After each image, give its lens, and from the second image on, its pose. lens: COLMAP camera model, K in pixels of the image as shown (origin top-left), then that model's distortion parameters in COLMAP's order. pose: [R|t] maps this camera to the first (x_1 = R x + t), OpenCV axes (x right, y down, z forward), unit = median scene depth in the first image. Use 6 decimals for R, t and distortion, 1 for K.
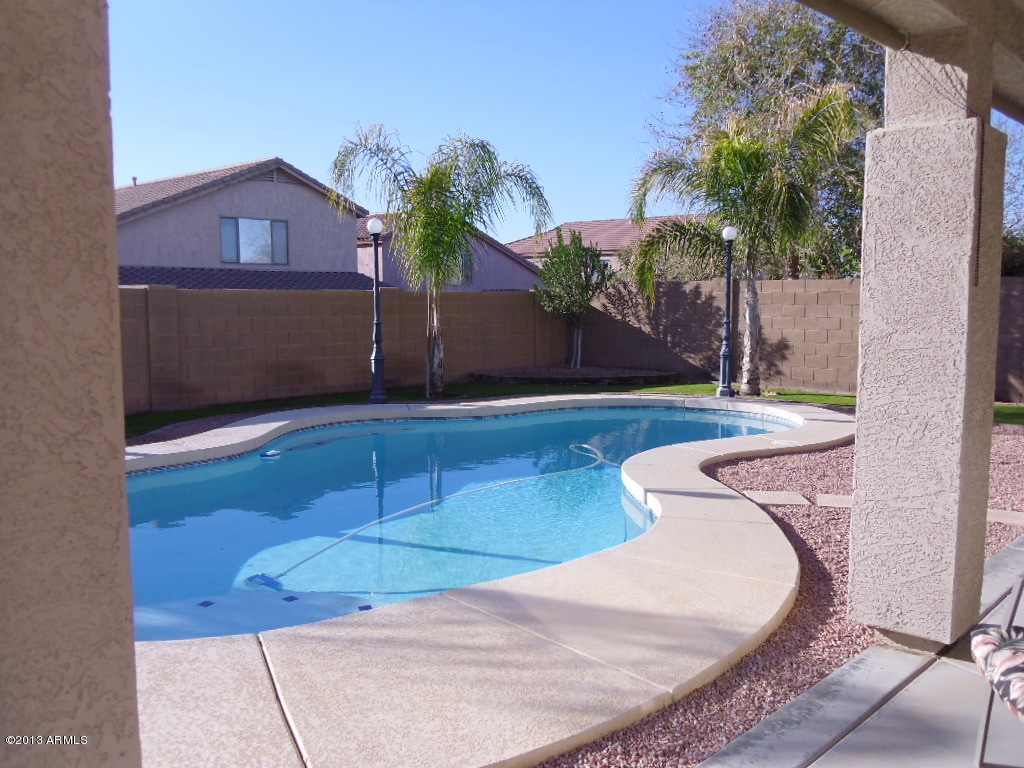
lens RADIAL K [[903.2, 0, 533.1], [0, 903.2, 393.3], [0, 0, 1]] dist [-0.054451, -0.001150]
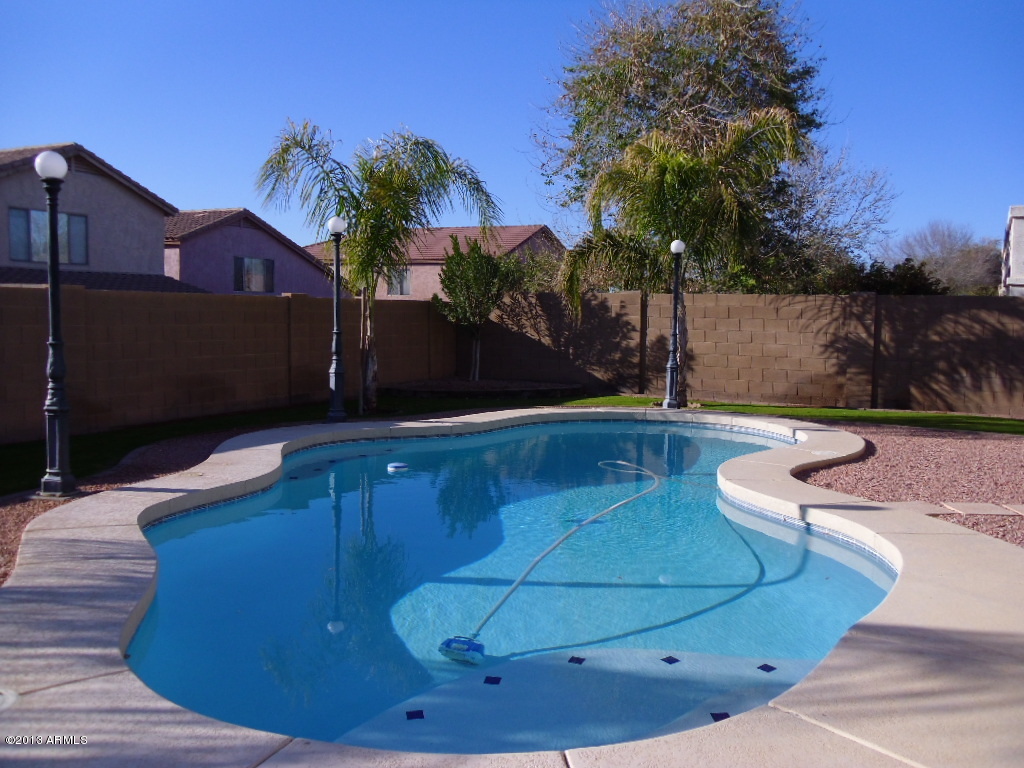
lens RADIAL K [[908.3, 0, 532.7], [0, 908.3, 383.4], [0, 0, 1]] dist [-0.032596, 0.001049]
pose [[0.961136, -0.005108, 0.276028, -0.179889], [0.011688, 0.999685, -0.022199, -0.003270], [-0.275828, 0.024563, 0.960893, 0.056560]]
